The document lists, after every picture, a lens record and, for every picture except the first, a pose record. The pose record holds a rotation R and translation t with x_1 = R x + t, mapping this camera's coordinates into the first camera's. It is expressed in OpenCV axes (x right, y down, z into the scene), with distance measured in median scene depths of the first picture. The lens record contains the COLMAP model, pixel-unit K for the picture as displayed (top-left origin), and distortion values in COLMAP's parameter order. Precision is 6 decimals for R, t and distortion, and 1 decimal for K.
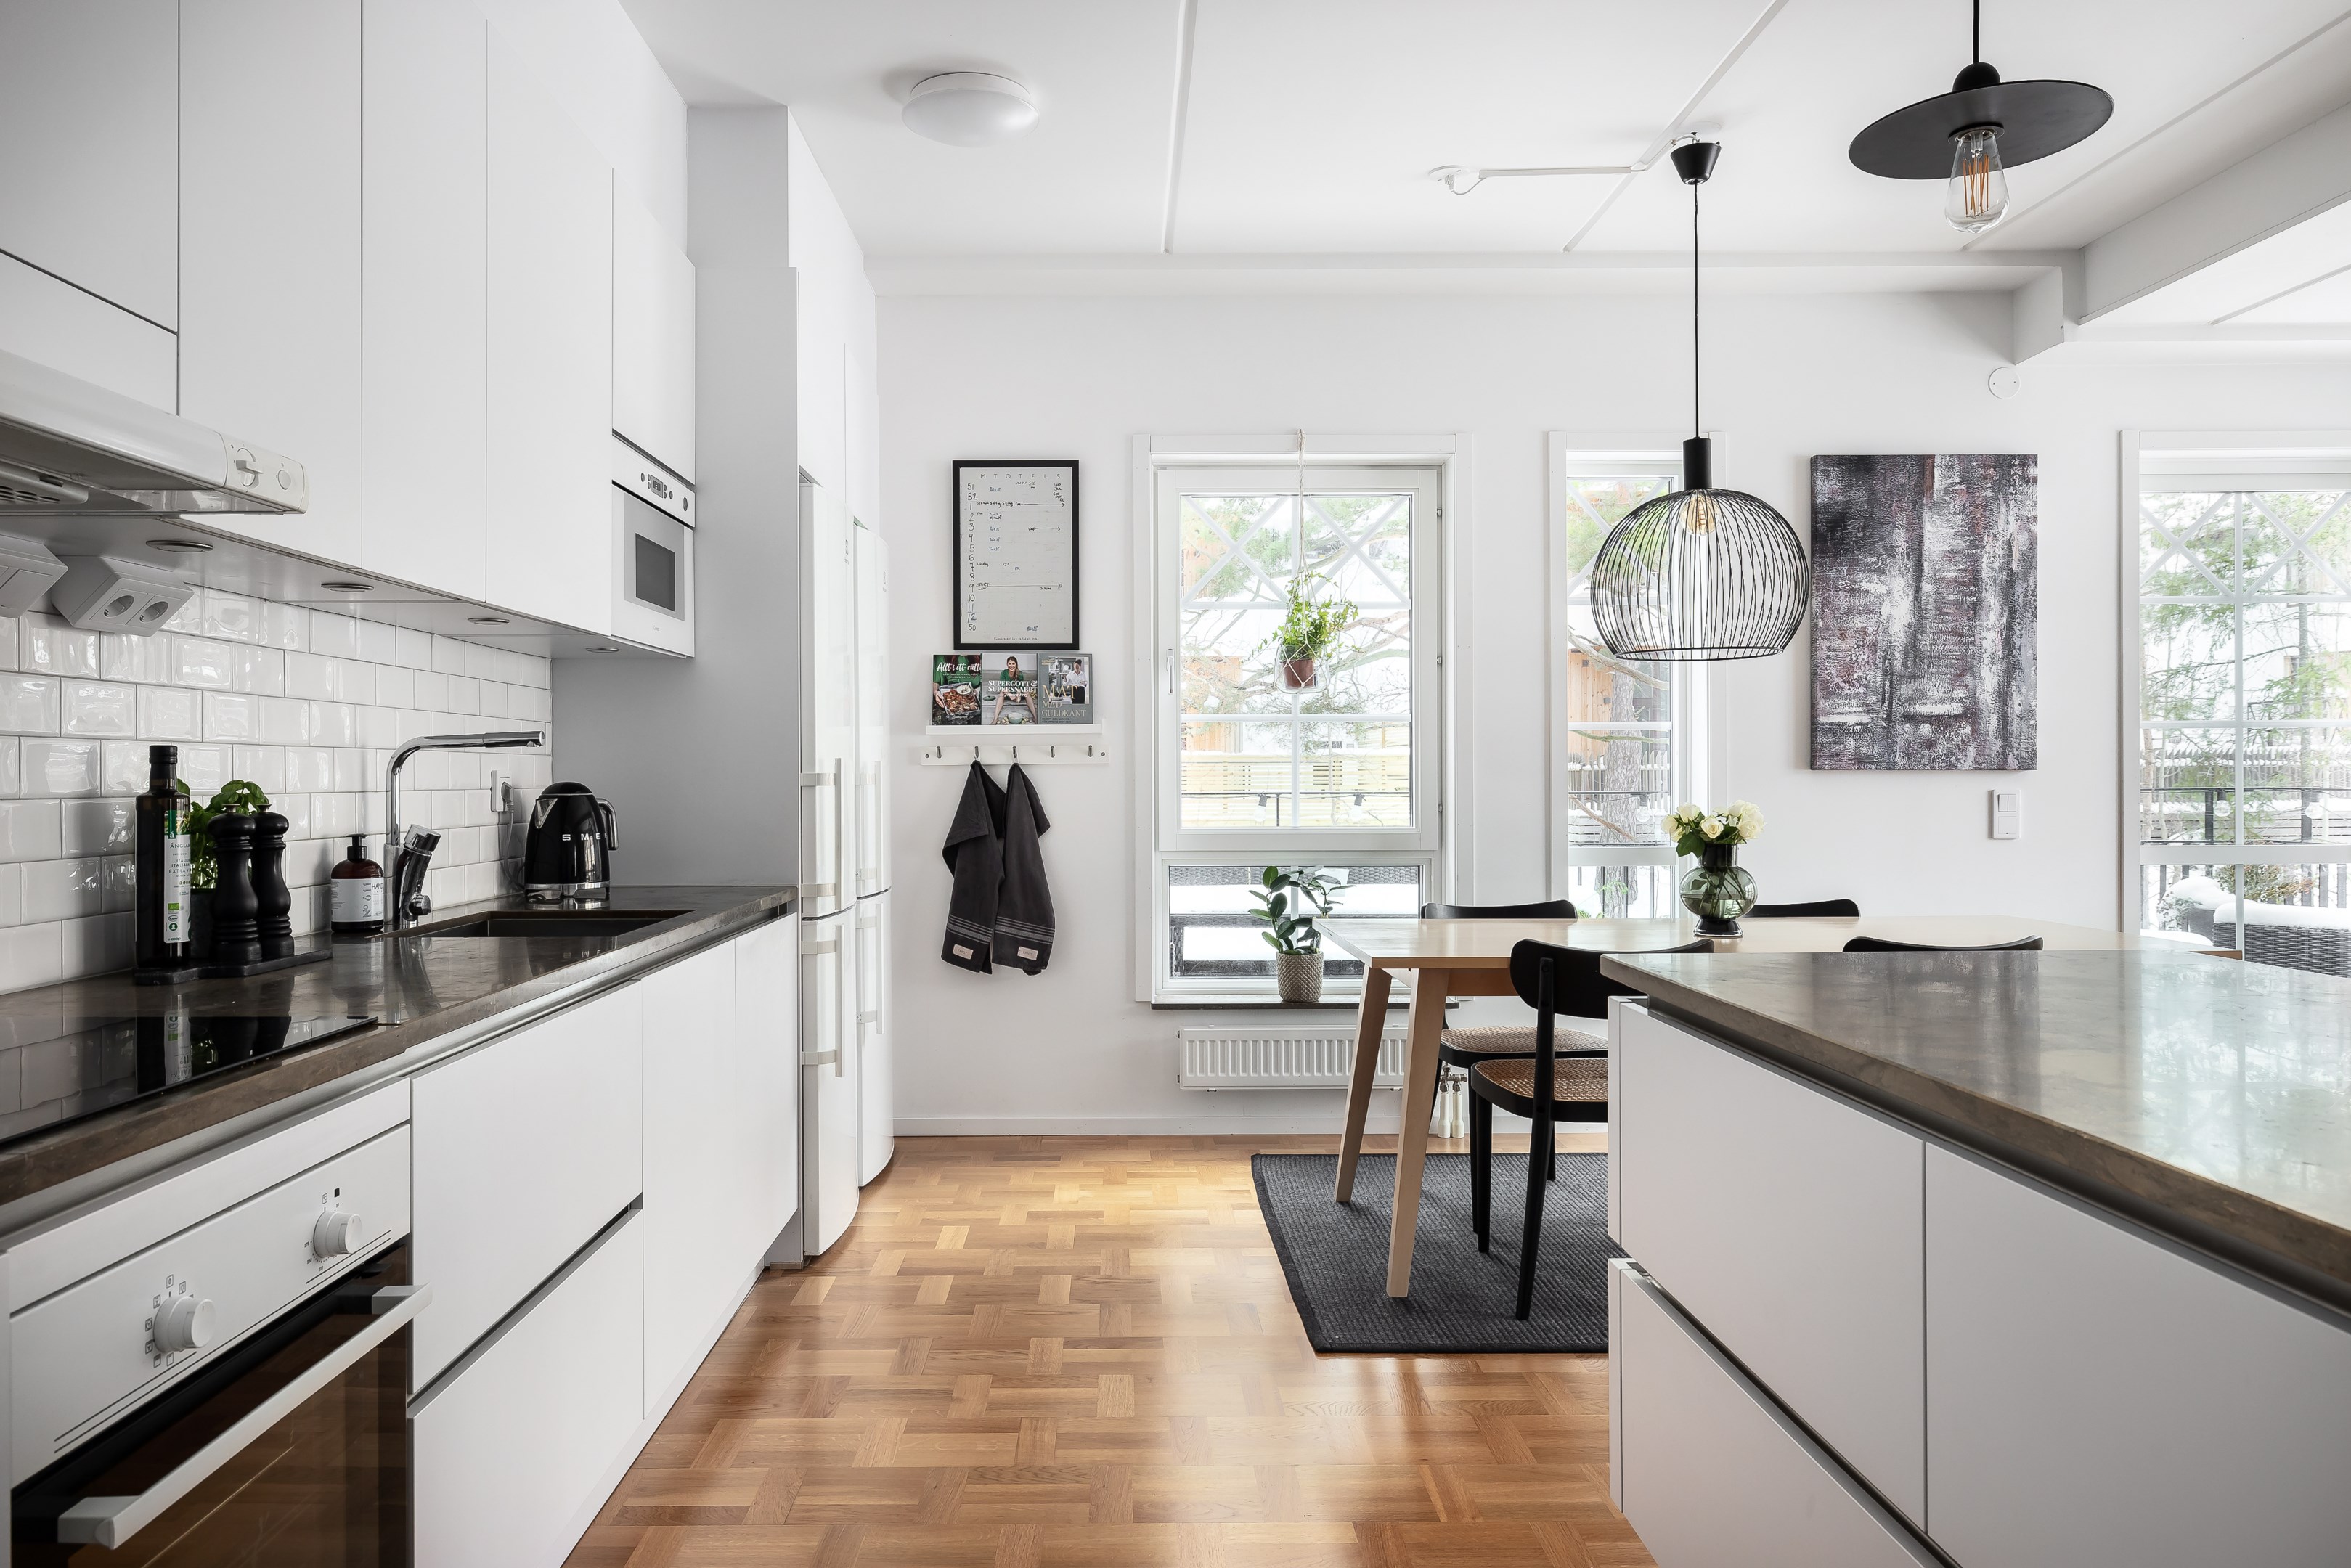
lens RADIAL K [[1589.6, 0, 1175.5], [0, 1589.6, 784.0], [0, 0, 1]] dist [0.005236, 0.003928]
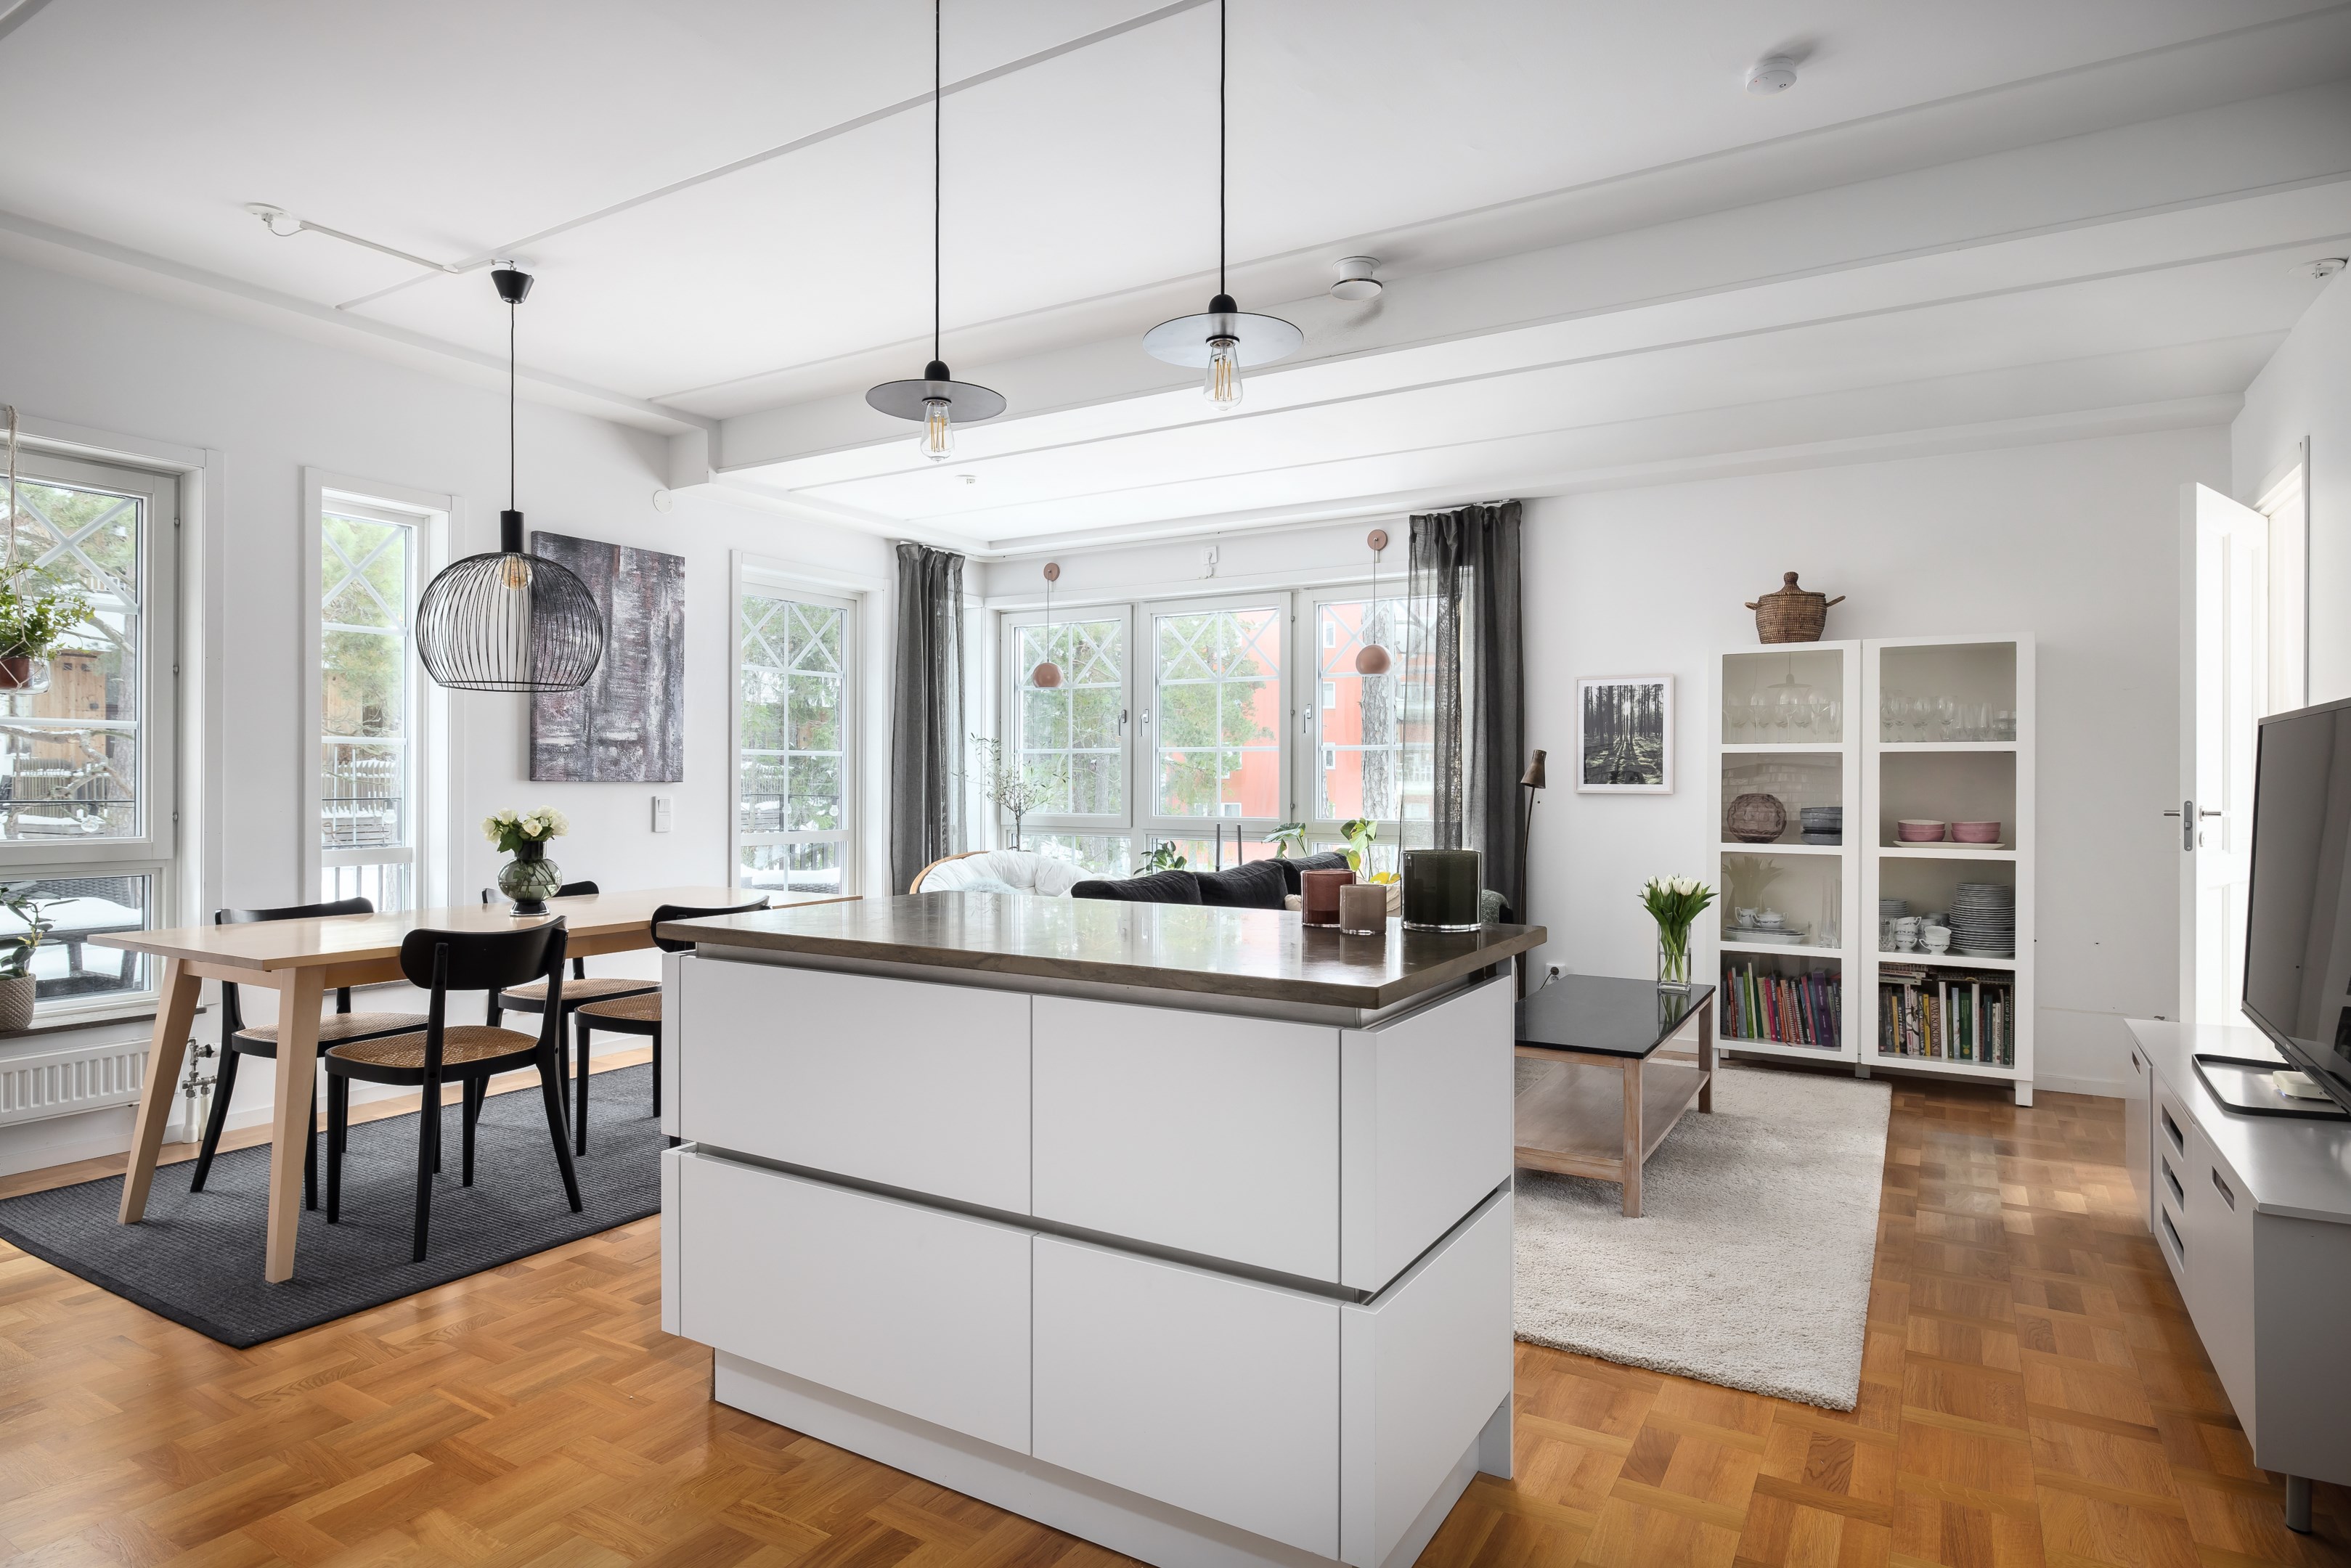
lens RADIAL K [[1277.3, 0, 1175.5], [0, 1277.3, 784.0], [0, 0, 1]] dist [0.031089, 0.000229]
pose [[0.544098, 0.005317, 0.839005, -0.174535], [-0.001222, 0.999984, -0.005545, -0.001474], [-0.839021, 0.001992, 0.544096, 0.023109]]
